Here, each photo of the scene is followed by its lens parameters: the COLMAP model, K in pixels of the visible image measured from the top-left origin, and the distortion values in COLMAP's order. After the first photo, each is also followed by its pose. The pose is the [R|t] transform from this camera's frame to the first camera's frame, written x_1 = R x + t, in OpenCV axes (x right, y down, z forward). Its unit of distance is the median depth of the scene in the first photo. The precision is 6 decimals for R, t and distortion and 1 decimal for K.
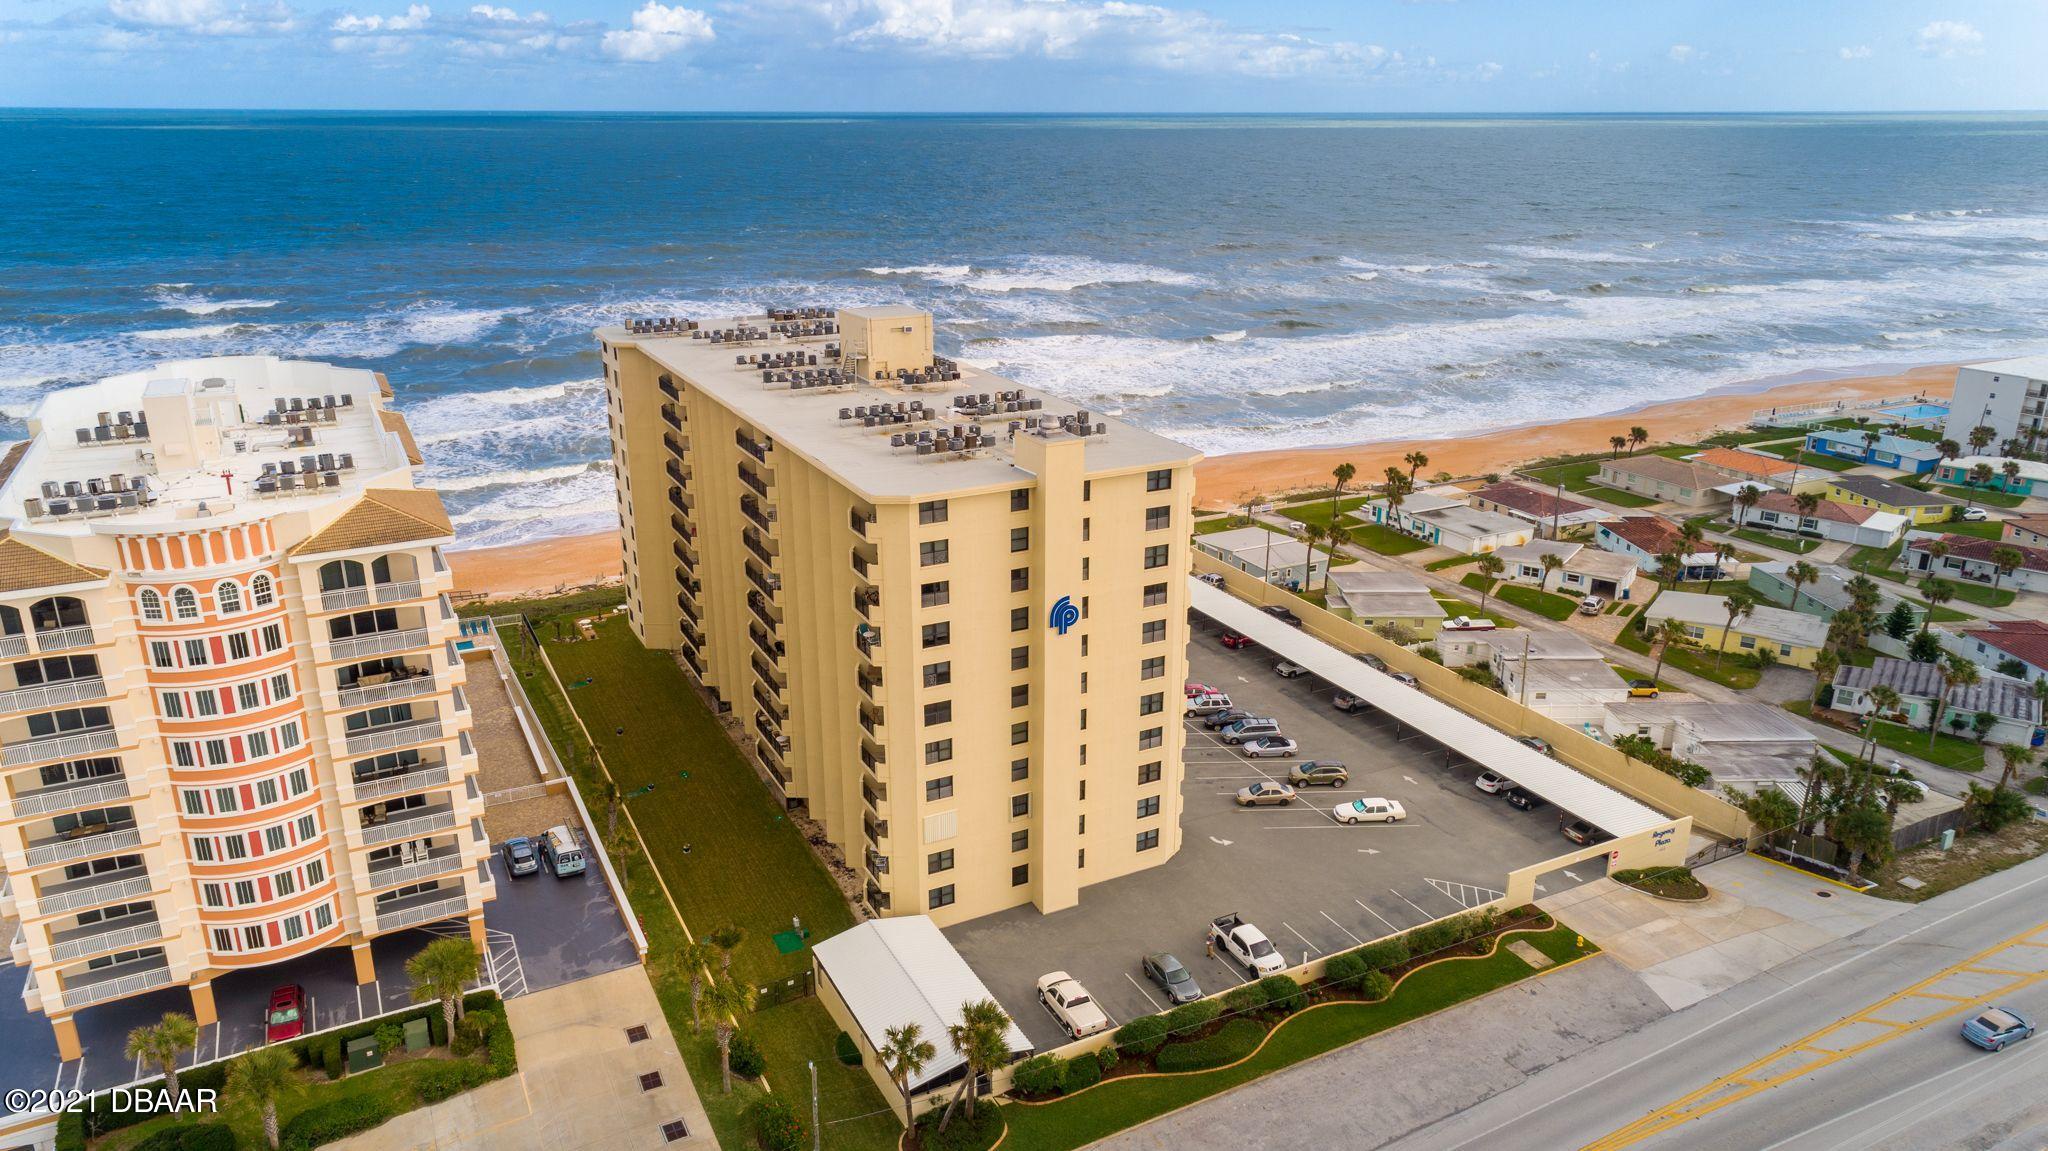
lens RADIAL K [[1403.6, 0, 1028.9], [0, 1403.6, 571.3], [0, 0, 1]] dist [0.010168, 0.013853]
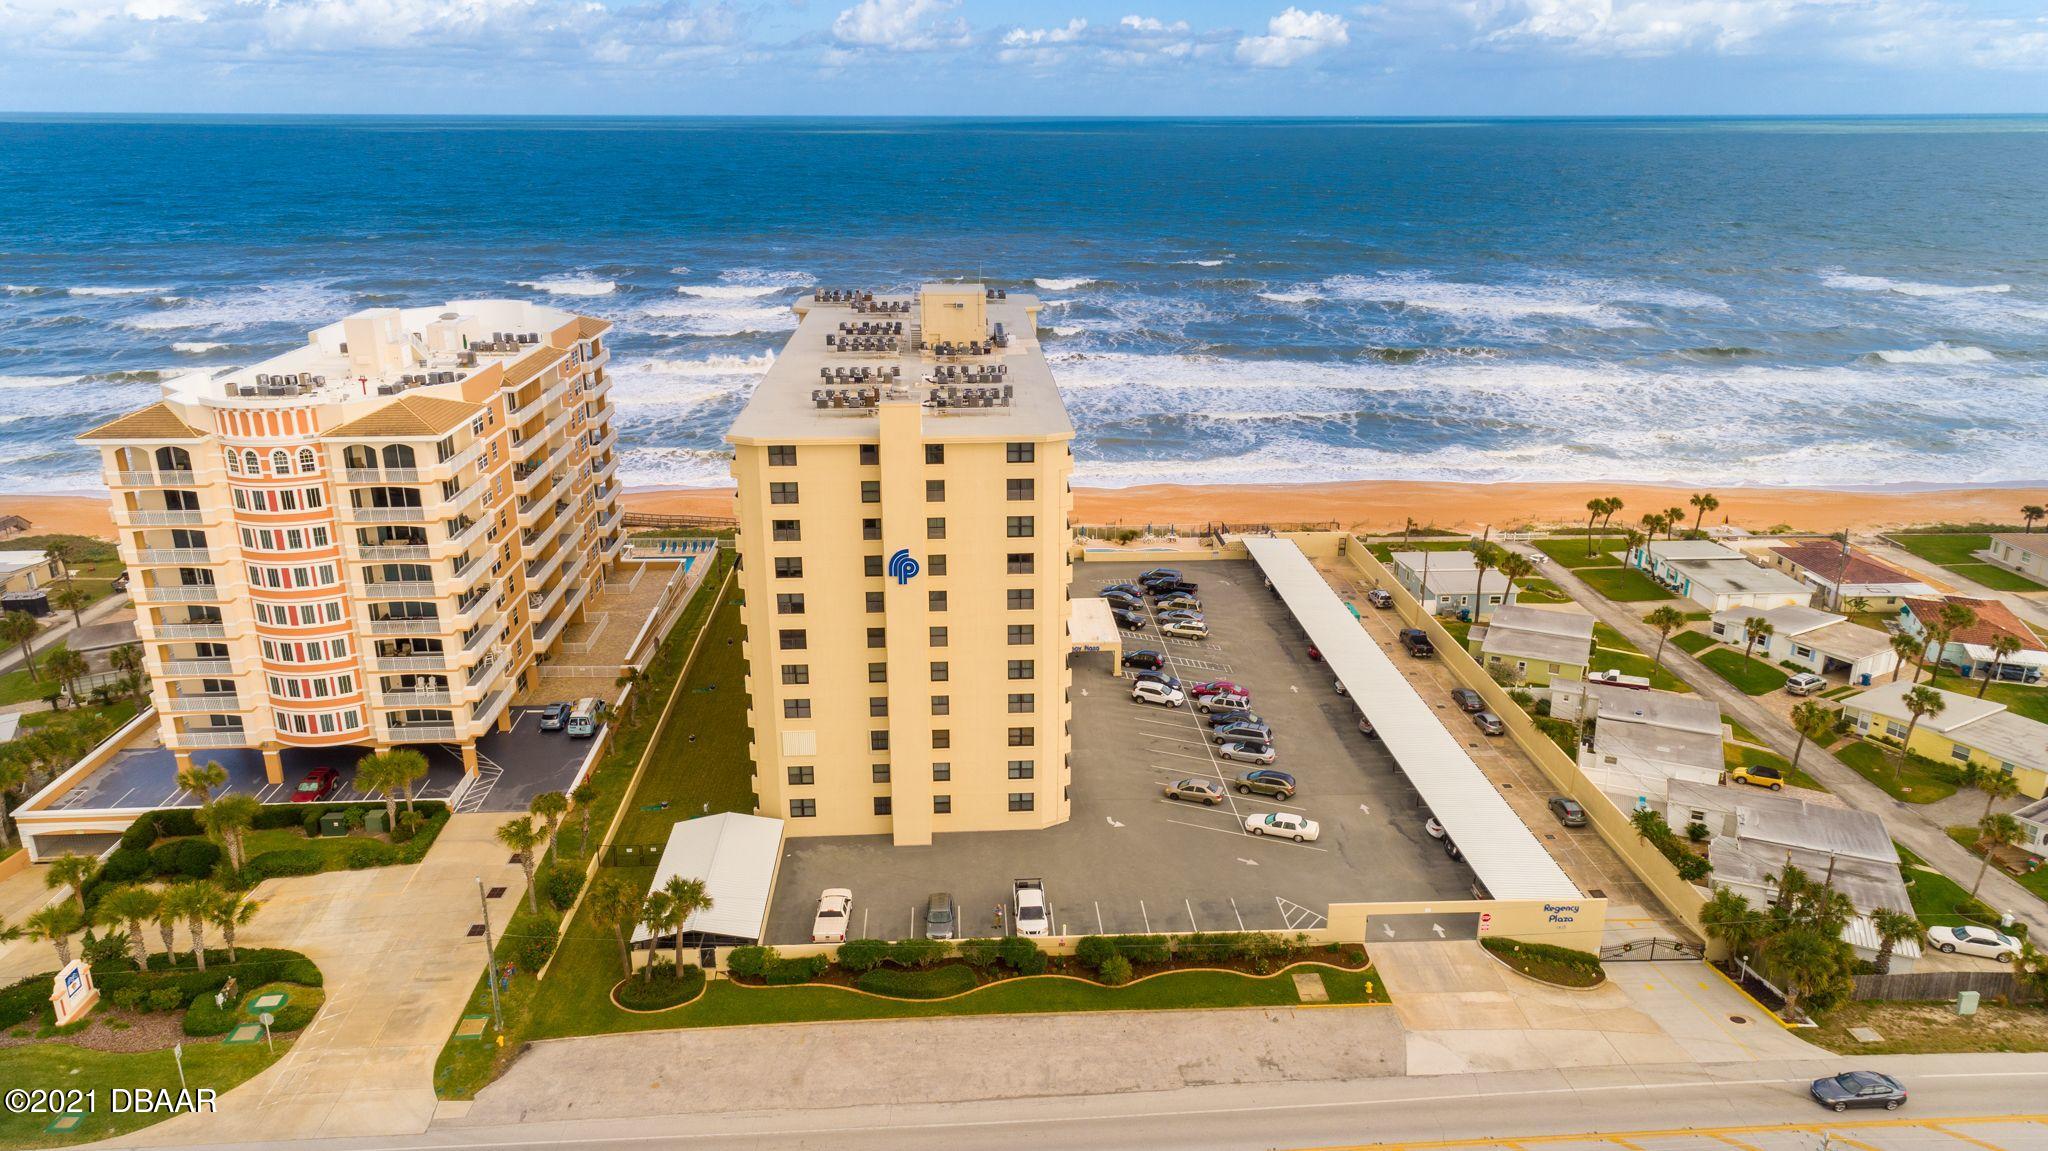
lens RADIAL K [[1403.6, 0, 1007.4], [0, 1403.6, 577.8], [0, 0, 1]] dist [0.010168, 0.013853]
pose [[0.907961, 0.131656, -0.397835, 0.494375], [-0.131133, 0.990951, 0.028658, -0.001467], [0.398008, 0.026149, 0.917009, 0.041945]]
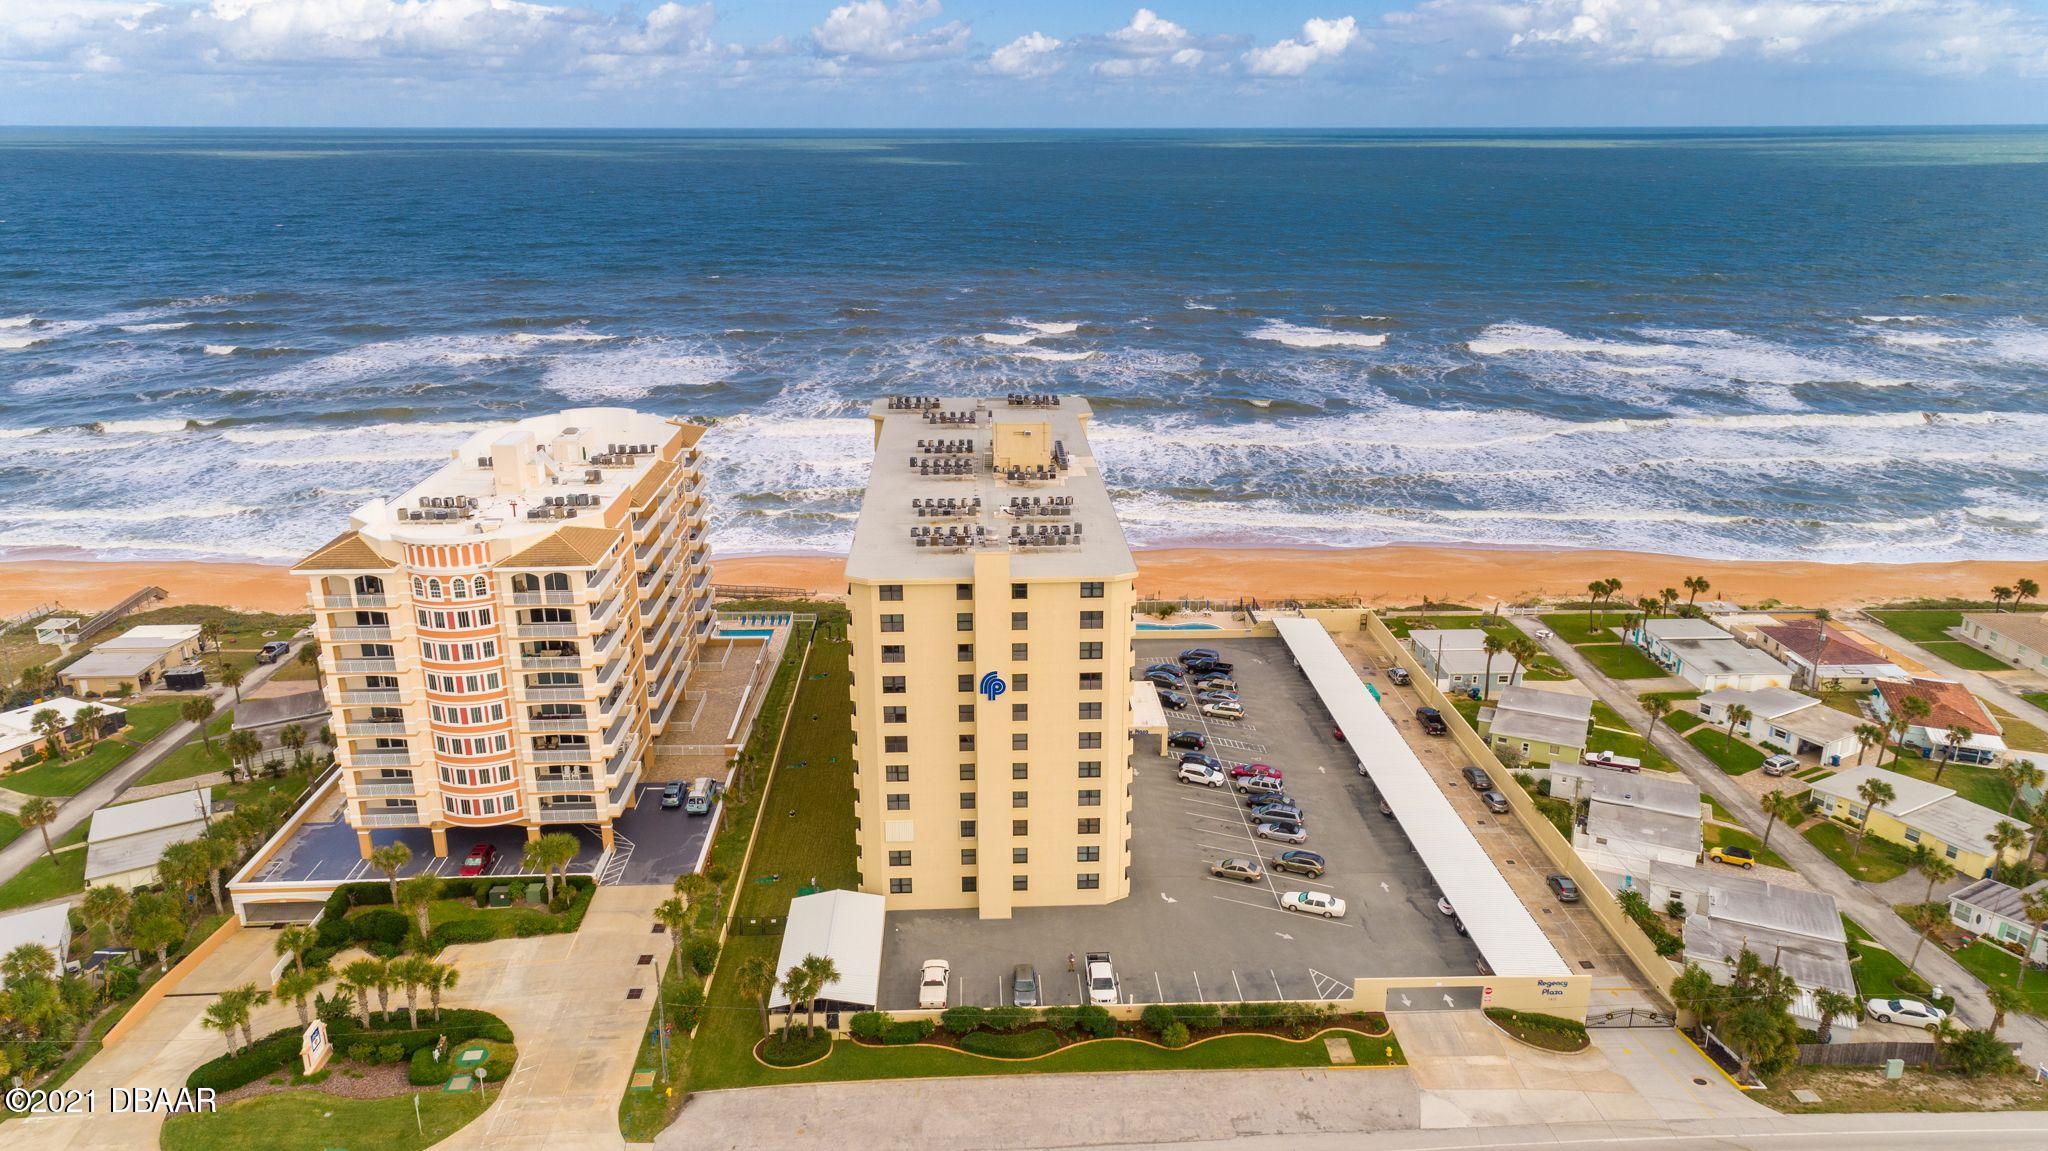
lens RADIAL K [[1403.6, 0, 1005.2], [0, 1403.6, 572.9], [0, 0, 1]] dist [0.010168, 0.013853]
pose [[0.901992, 0.130115, -0.411680, 0.511401], [-0.133418, 0.990841, 0.020844, -0.091956], [0.410621, 0.036124, 0.911090, -0.146795]]
